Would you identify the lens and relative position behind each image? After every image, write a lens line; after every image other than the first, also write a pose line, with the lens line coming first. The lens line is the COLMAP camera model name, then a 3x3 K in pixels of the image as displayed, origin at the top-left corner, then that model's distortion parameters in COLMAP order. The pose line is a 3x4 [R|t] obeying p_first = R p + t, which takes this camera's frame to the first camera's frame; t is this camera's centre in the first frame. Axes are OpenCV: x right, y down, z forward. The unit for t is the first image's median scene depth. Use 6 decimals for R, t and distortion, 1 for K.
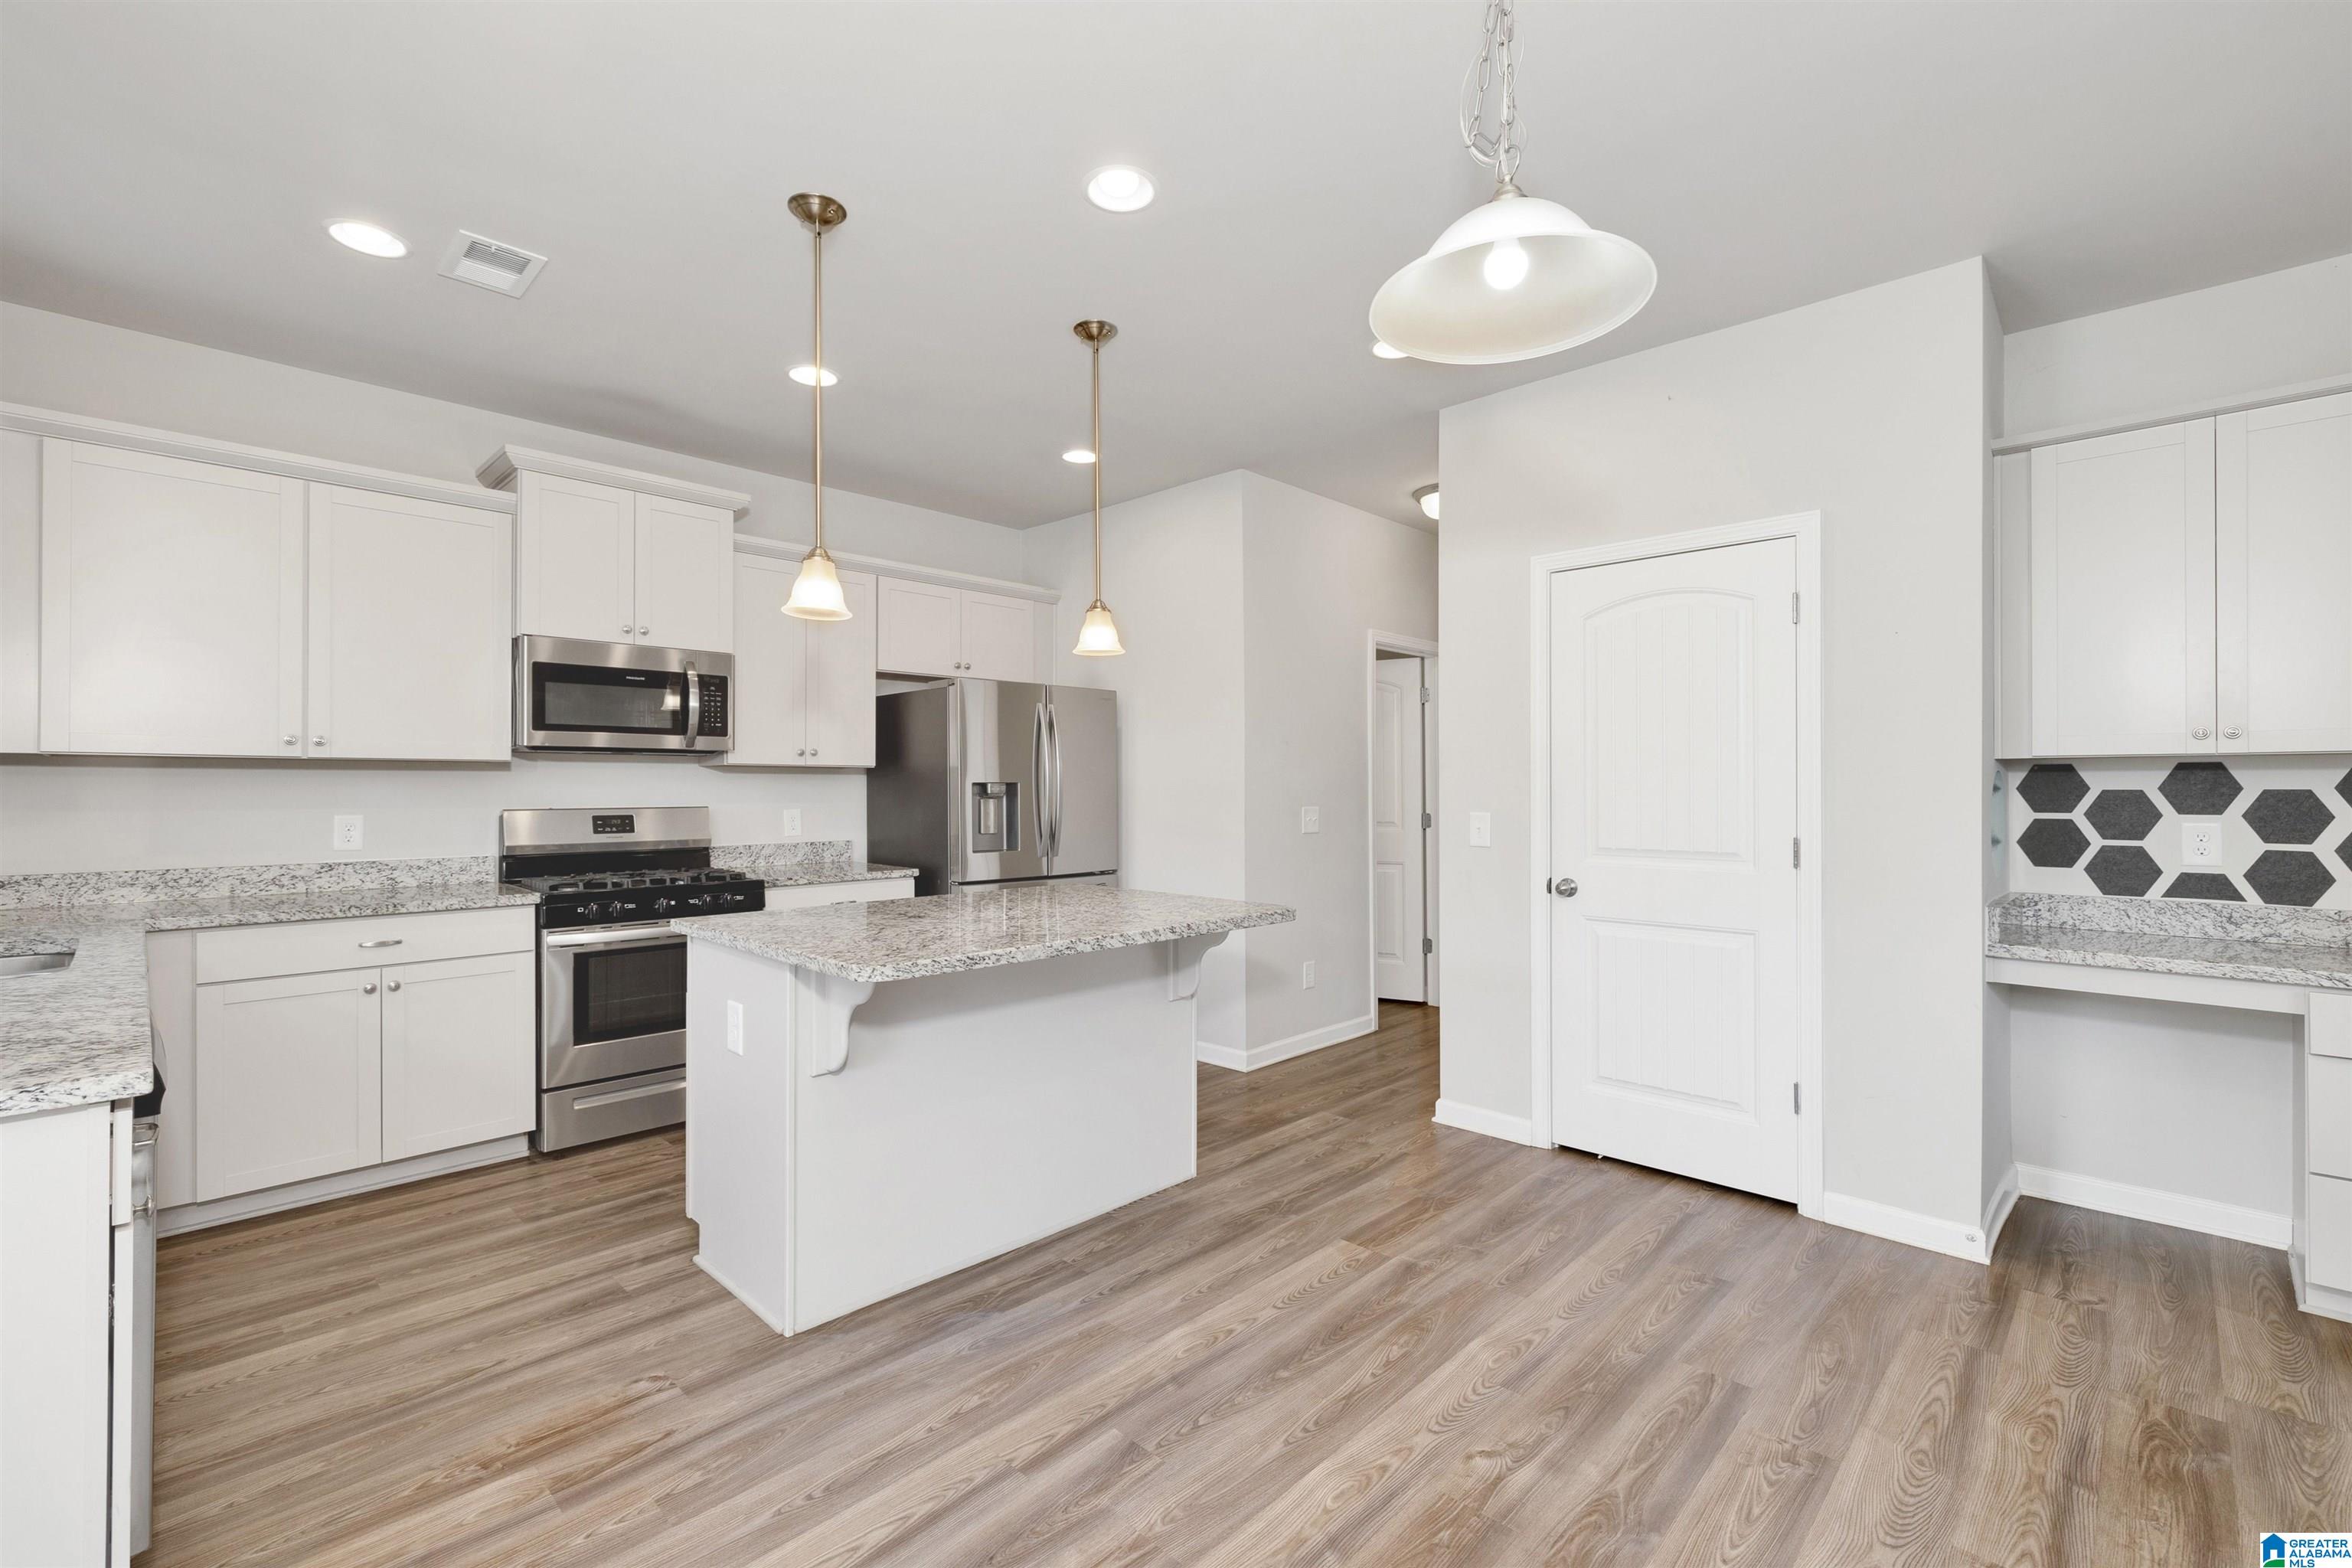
lens RADIAL K [[1011.4, 0, 1176.0], [0, 1011.4, 784.0], [0, 0, 1]] dist [-0.001050, -0.000210]
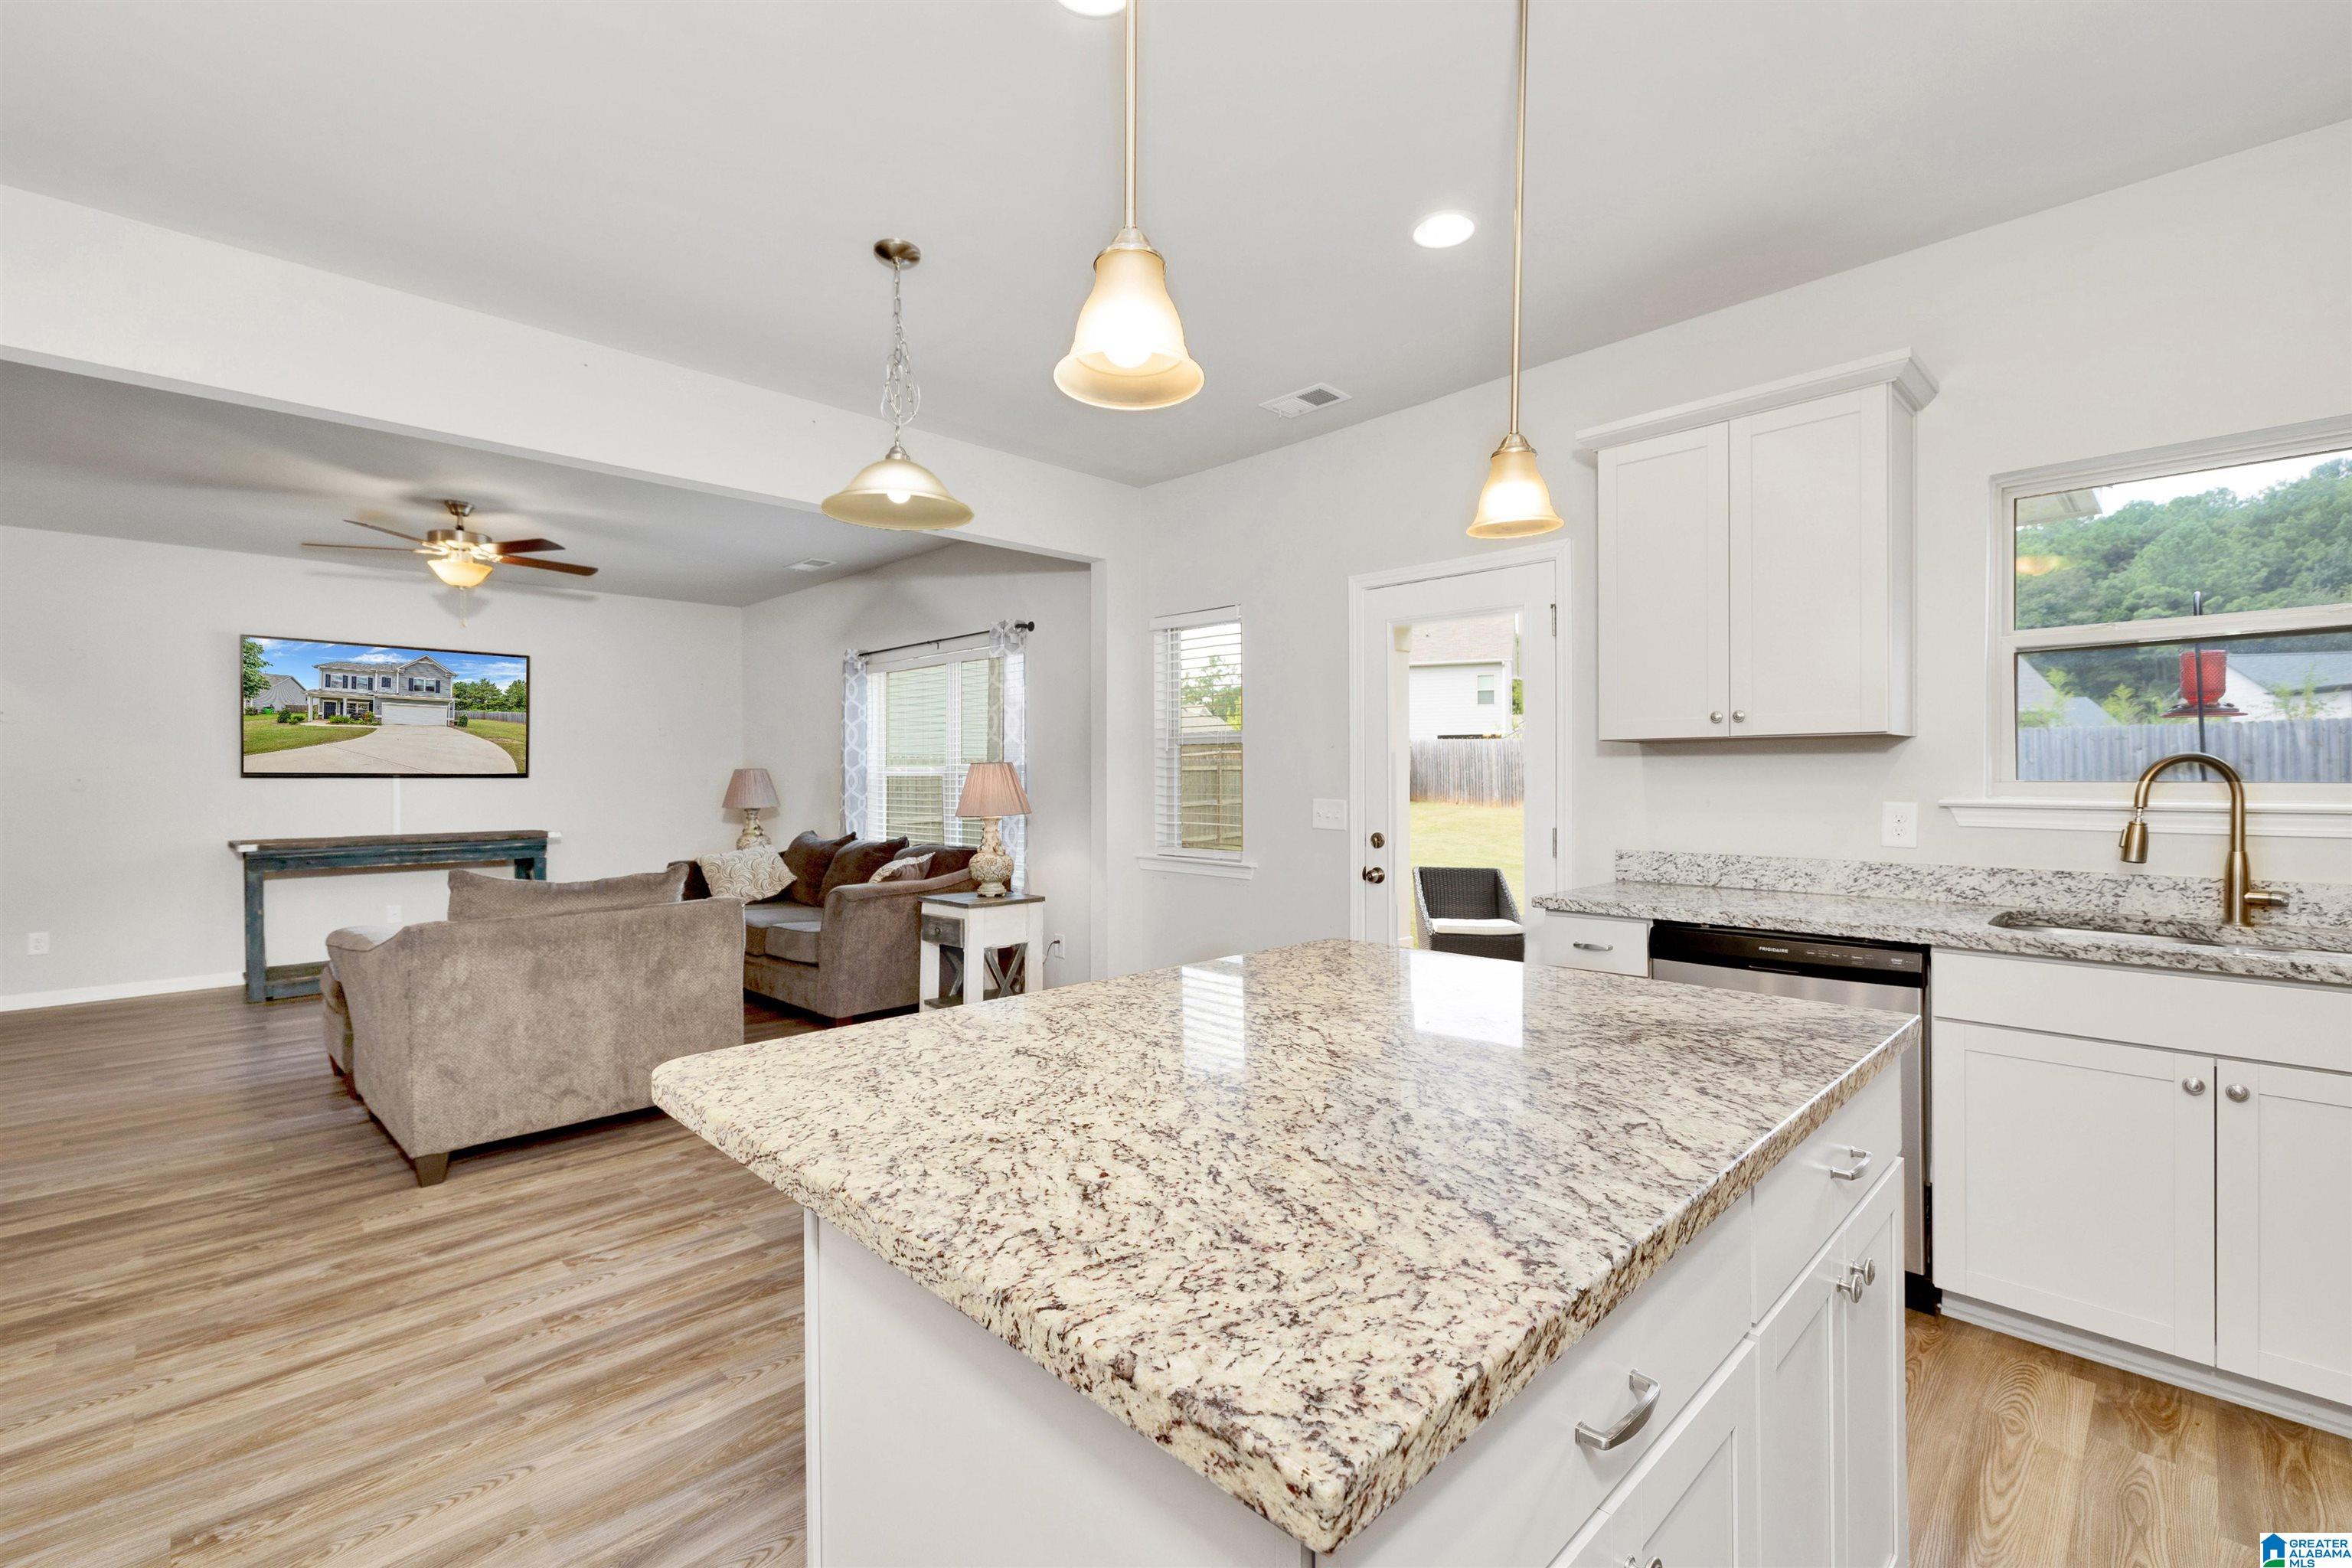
lens RADIAL K [[1015.8, 0, 1170.4], [0, 1015.8, 766.4], [0, 0, 1]] dist [-0.012797, 0.000042]
pose [[-0.999747, 0.004803, 0.021956, -0.091304], [0.004504, 0.999897, -0.013650, 0.006263], [-0.022019, -0.013548, -0.999666, 1.324696]]
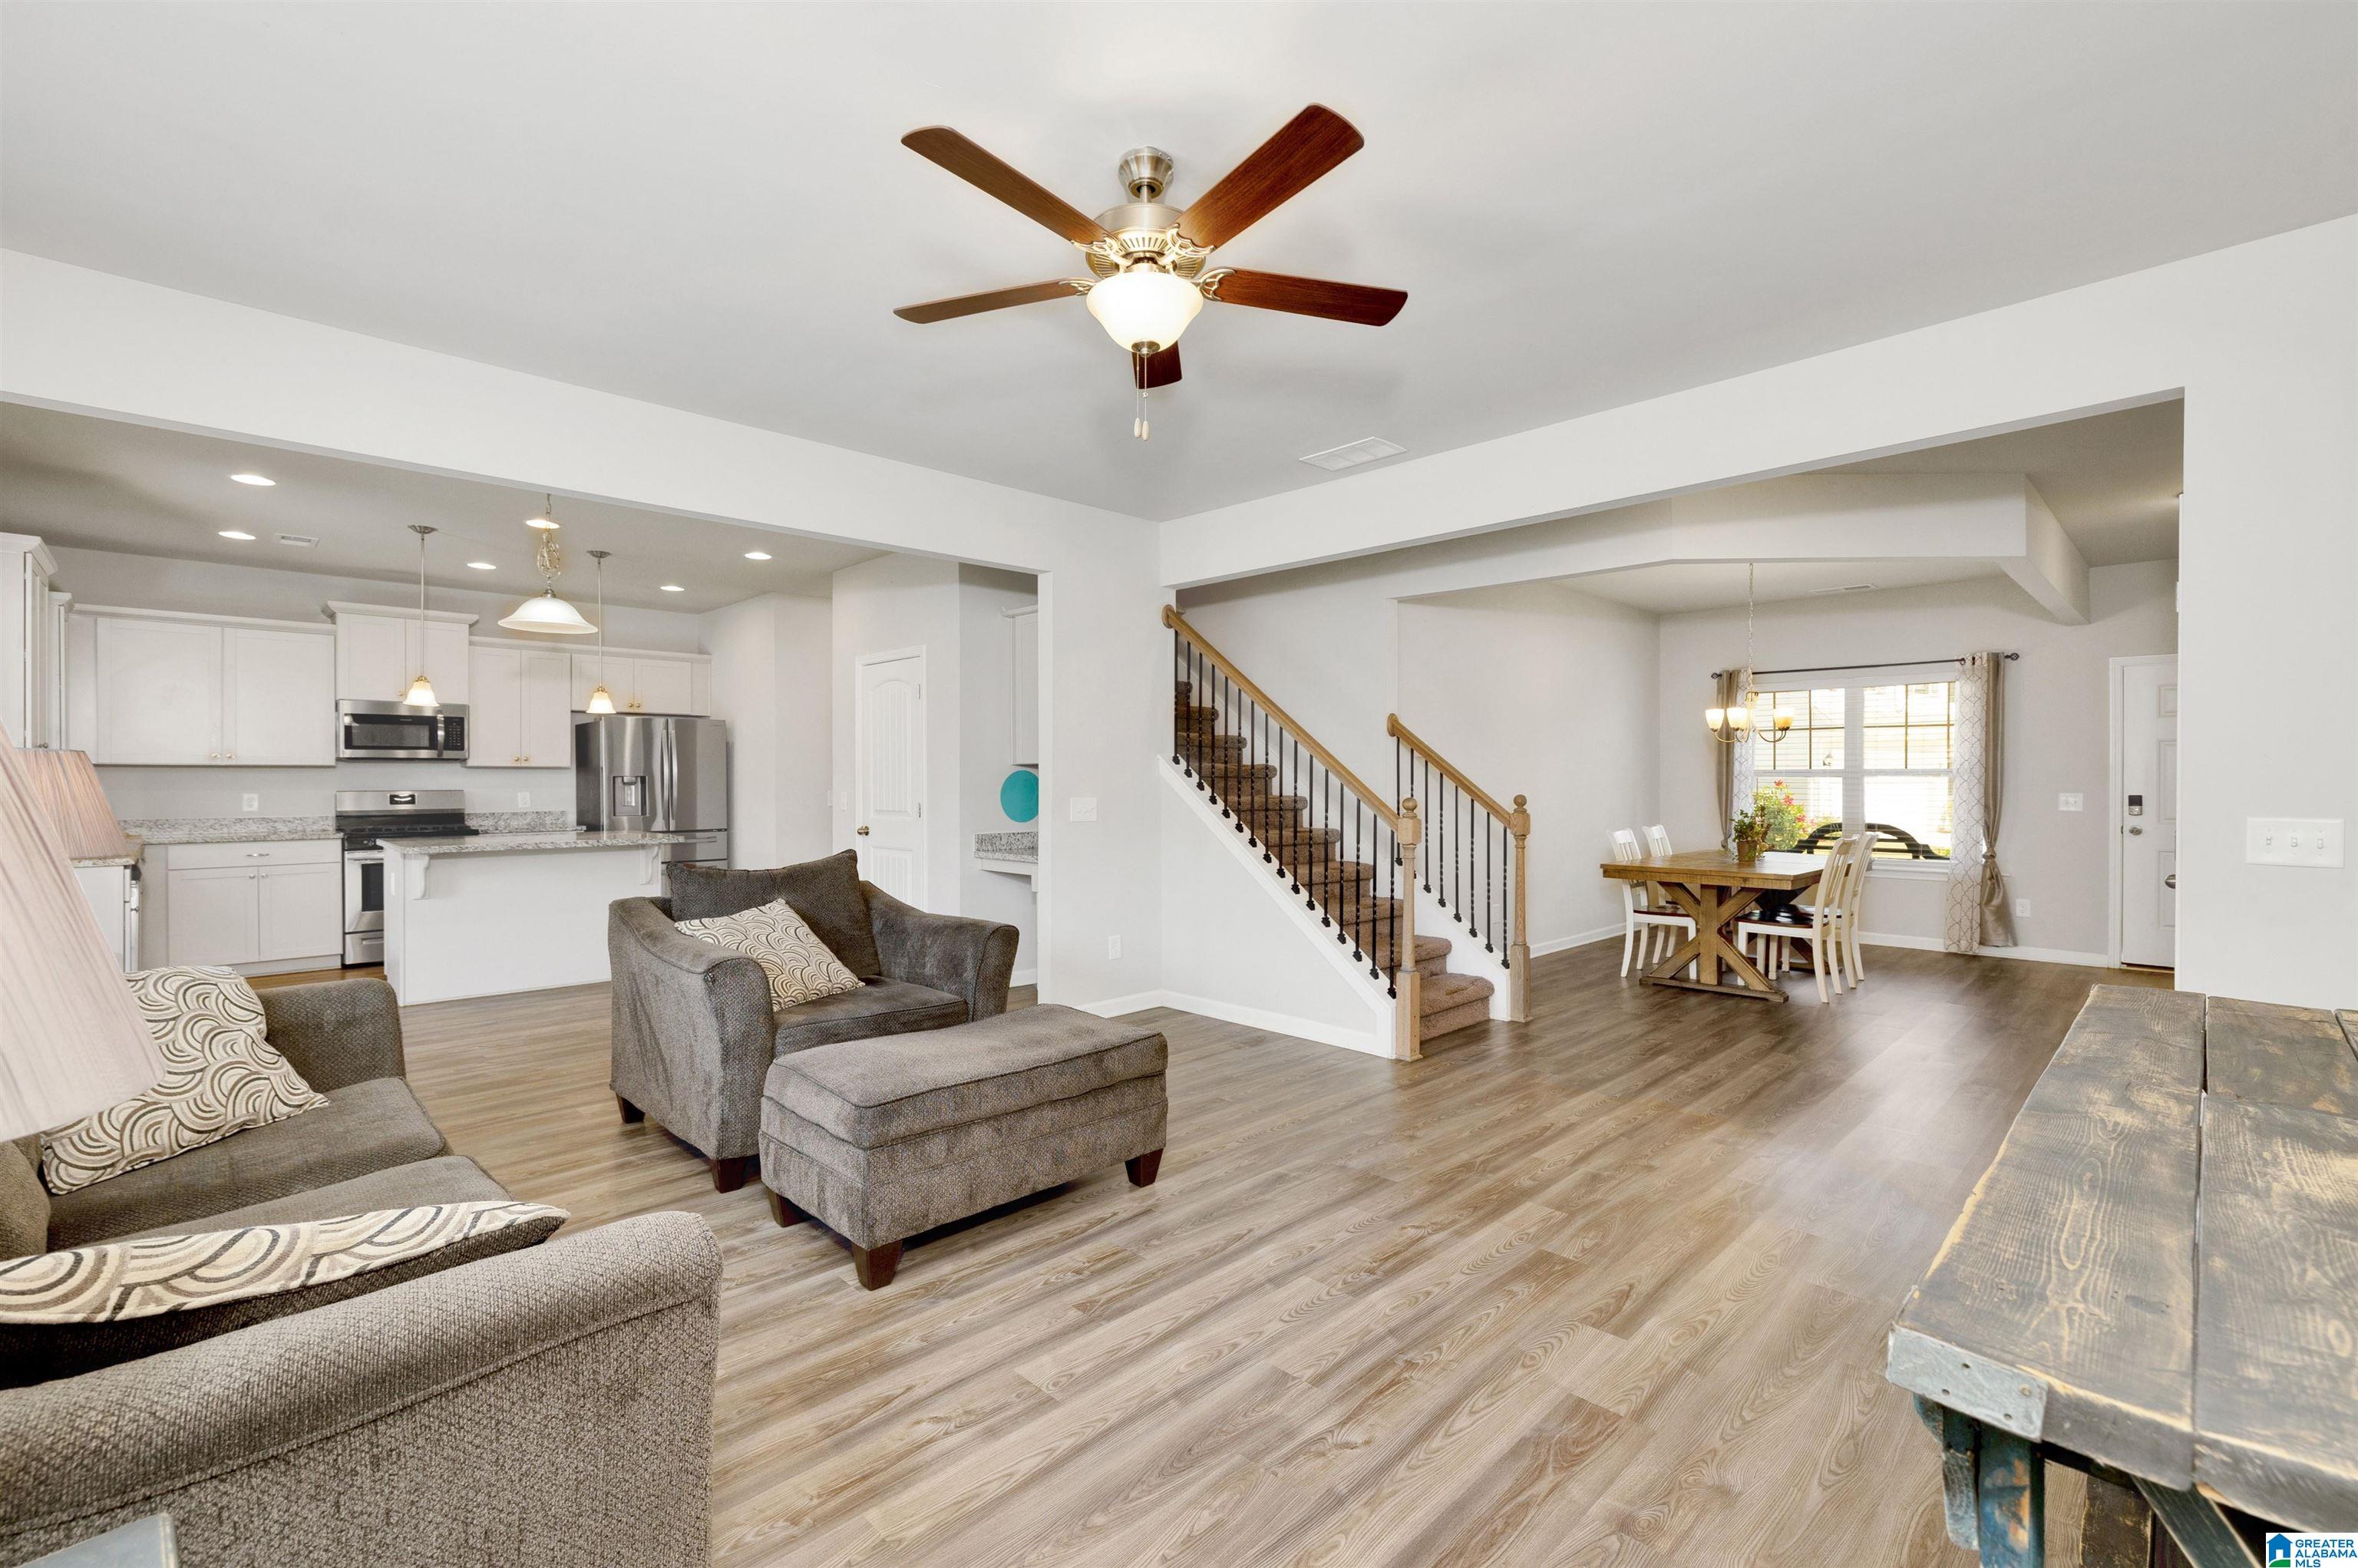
lens RADIAL K [[1013.9, 0, 1179.0], [0, 1013.9, 784.0], [0, 0, 1]] dist [-0.001050, -0.000210]
pose [[0.999775, -0.000190, -0.021224, 1.119649], [0.000380, 0.999960, 0.008950, -0.003975], [0.021221, -0.008956, 0.999735, -1.008822]]
